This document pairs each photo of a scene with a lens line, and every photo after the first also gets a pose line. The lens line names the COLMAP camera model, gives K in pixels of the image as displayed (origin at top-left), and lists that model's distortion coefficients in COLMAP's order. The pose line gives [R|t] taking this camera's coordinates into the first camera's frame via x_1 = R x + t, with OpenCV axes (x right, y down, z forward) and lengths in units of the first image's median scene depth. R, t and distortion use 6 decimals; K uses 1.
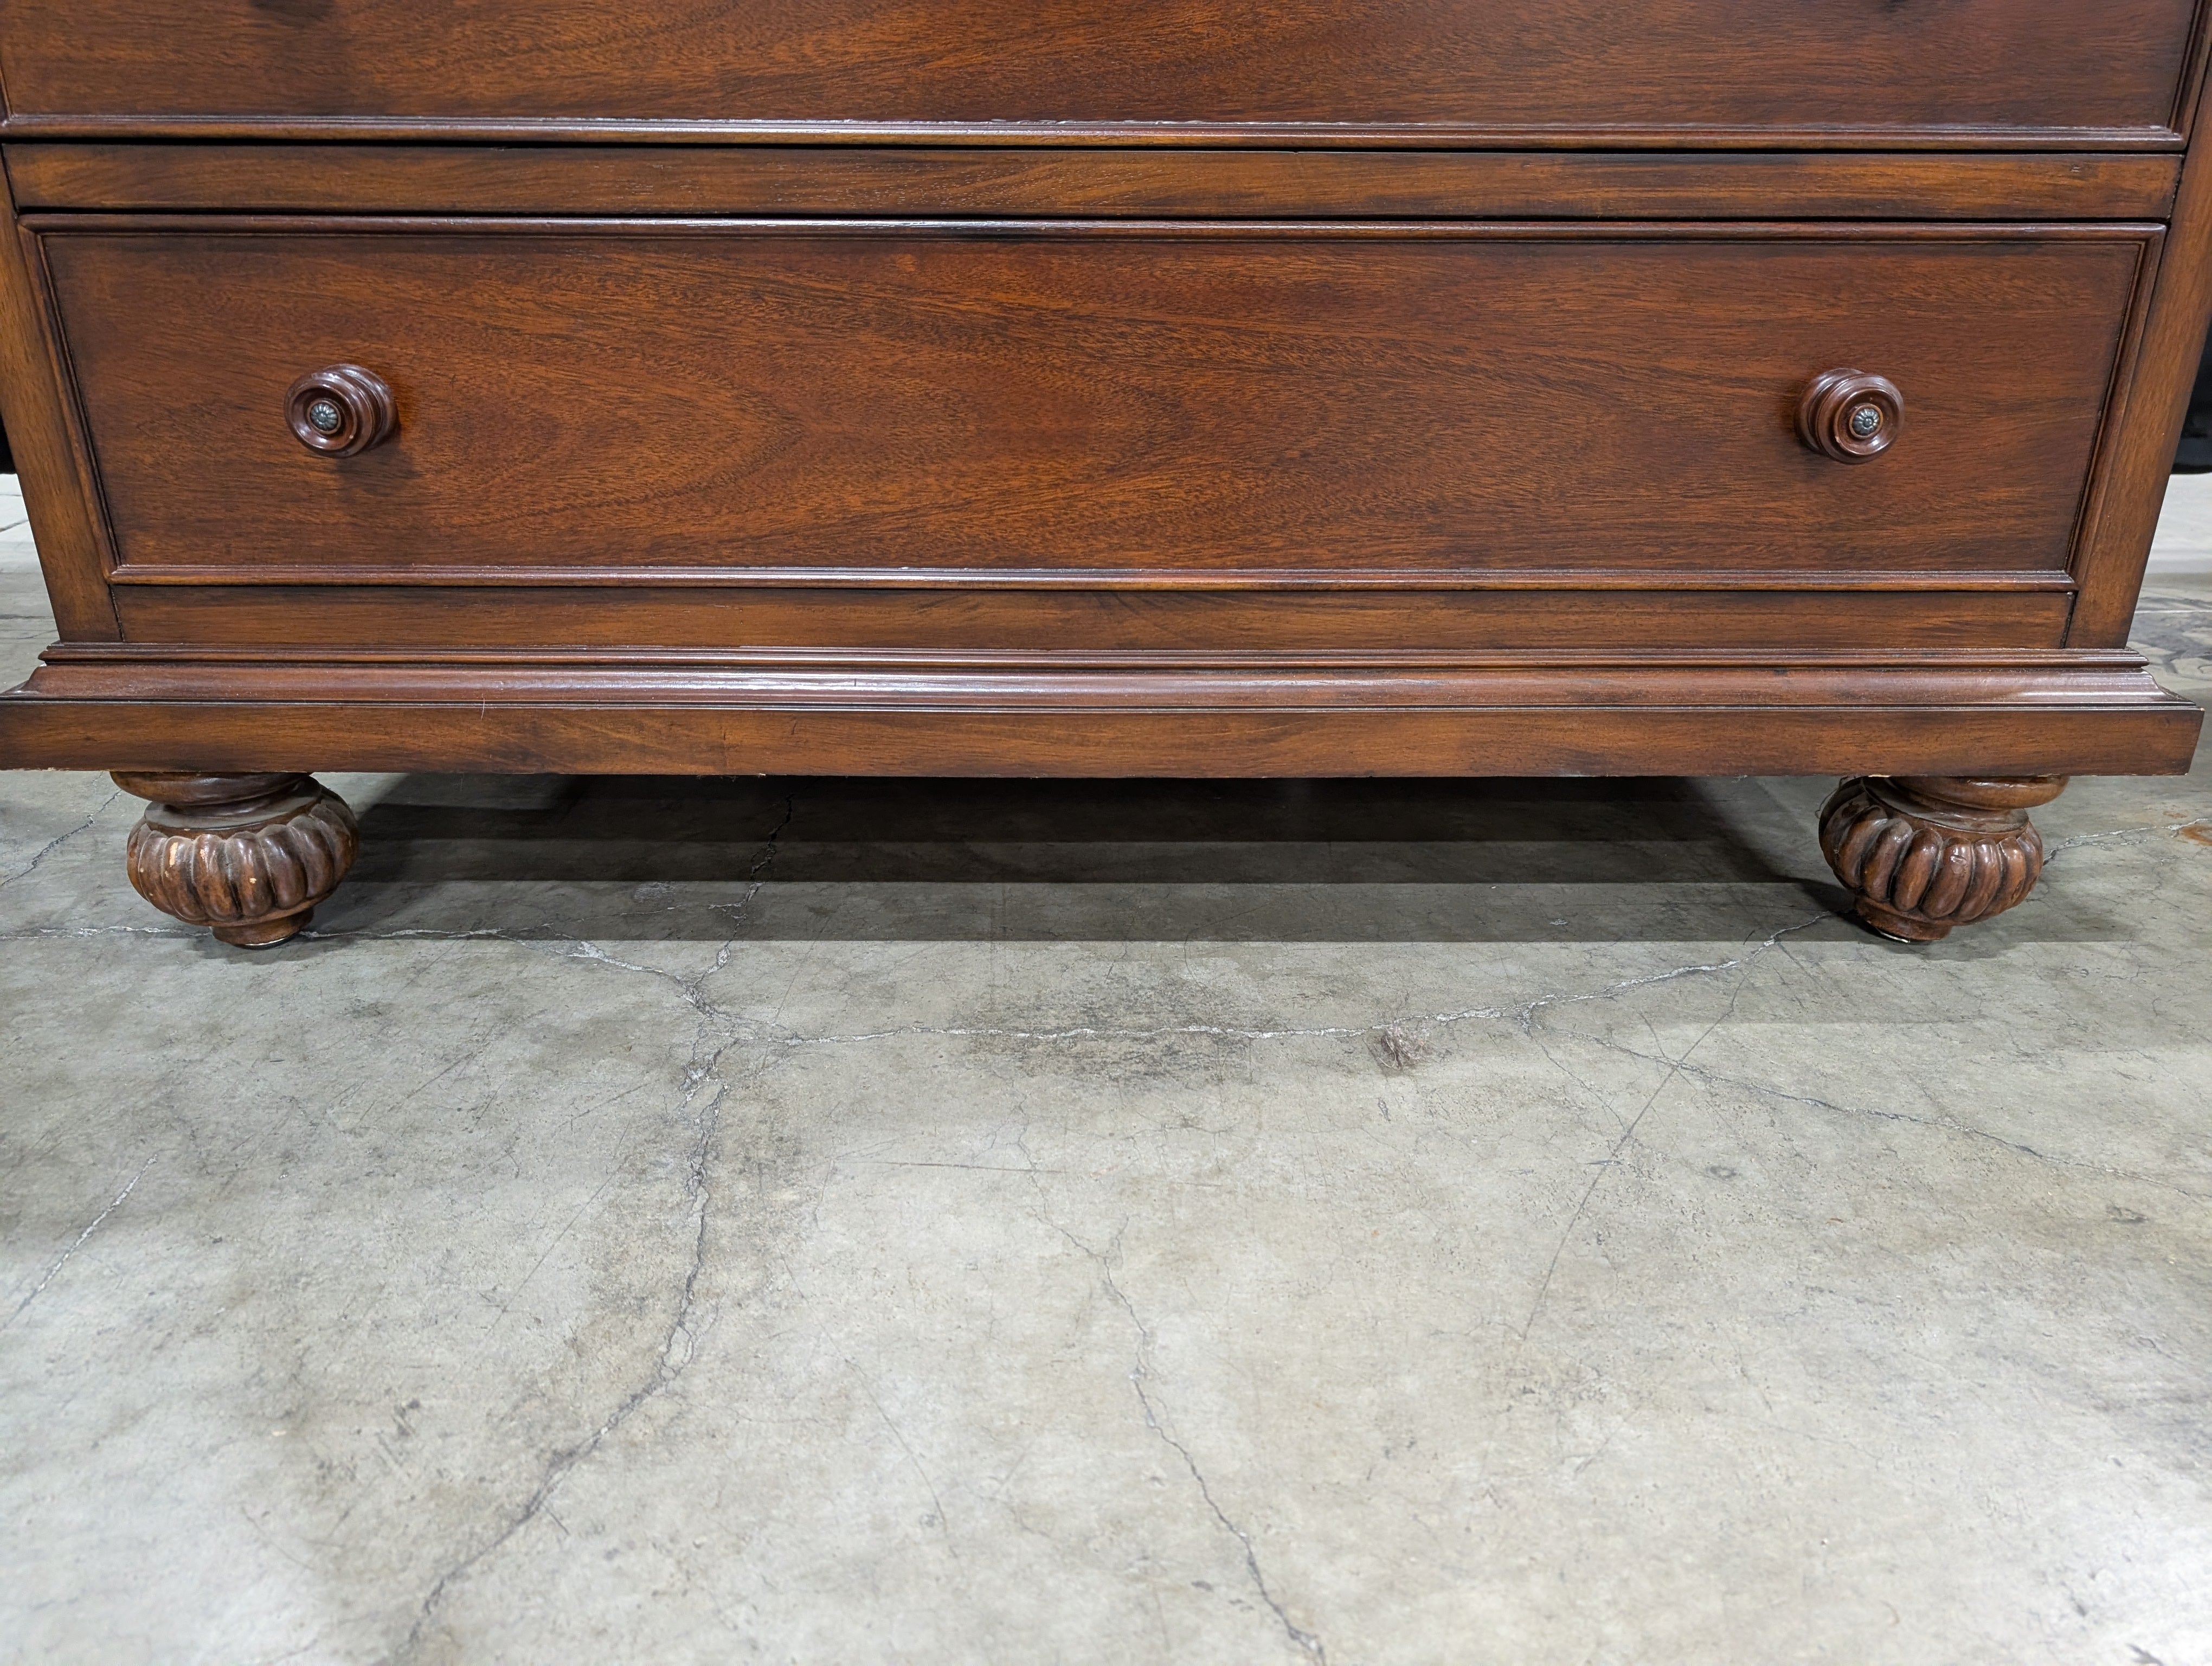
lens RADIAL K [[1592.4, 0, 1117.6], [0, 1592.4, 789.8], [0, 0, 1]] dist [0.017065, -0.023760]
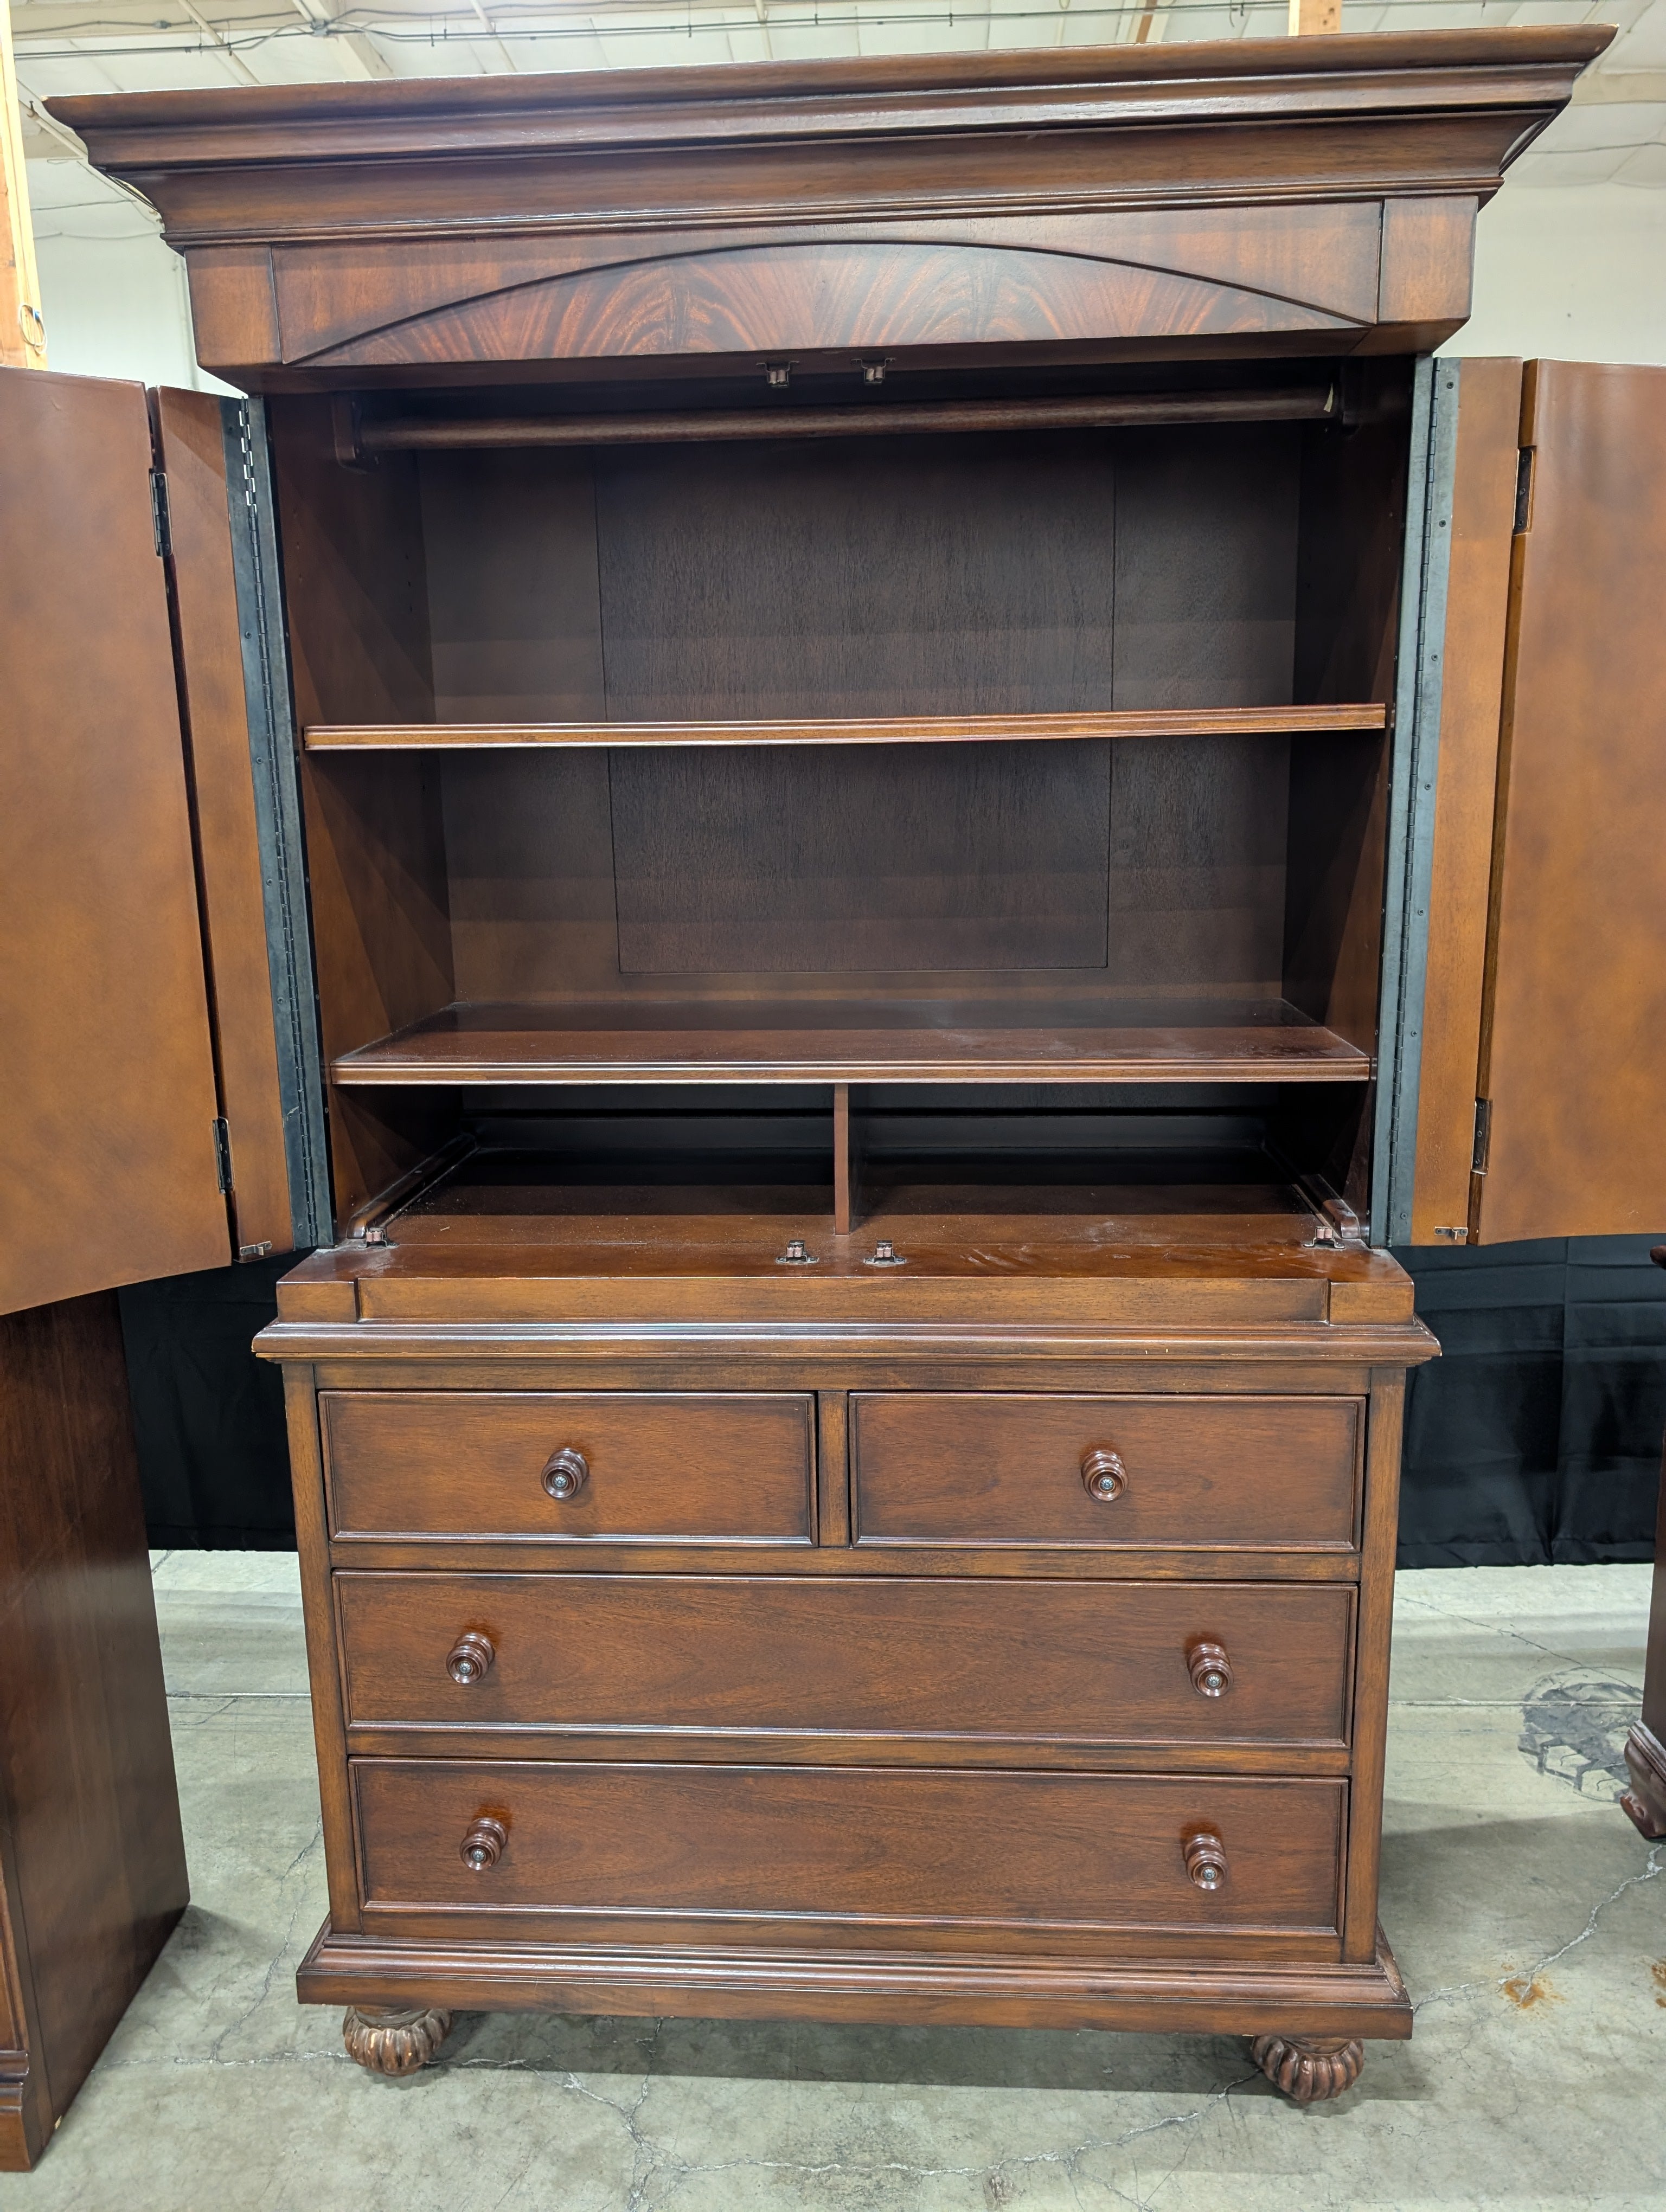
lens RADIAL K [[1532.2, 0, 846.2], [0, 1532.2, 1082.4], [0, 0, 1]] dist [0.003601, -0.004923]
pose [[0.997567, -0.010165, -0.068971, 0.135448], [-0.004892, 0.976668, -0.214701, -0.739321], [0.069544, 0.214516, 0.974241, -1.091423]]
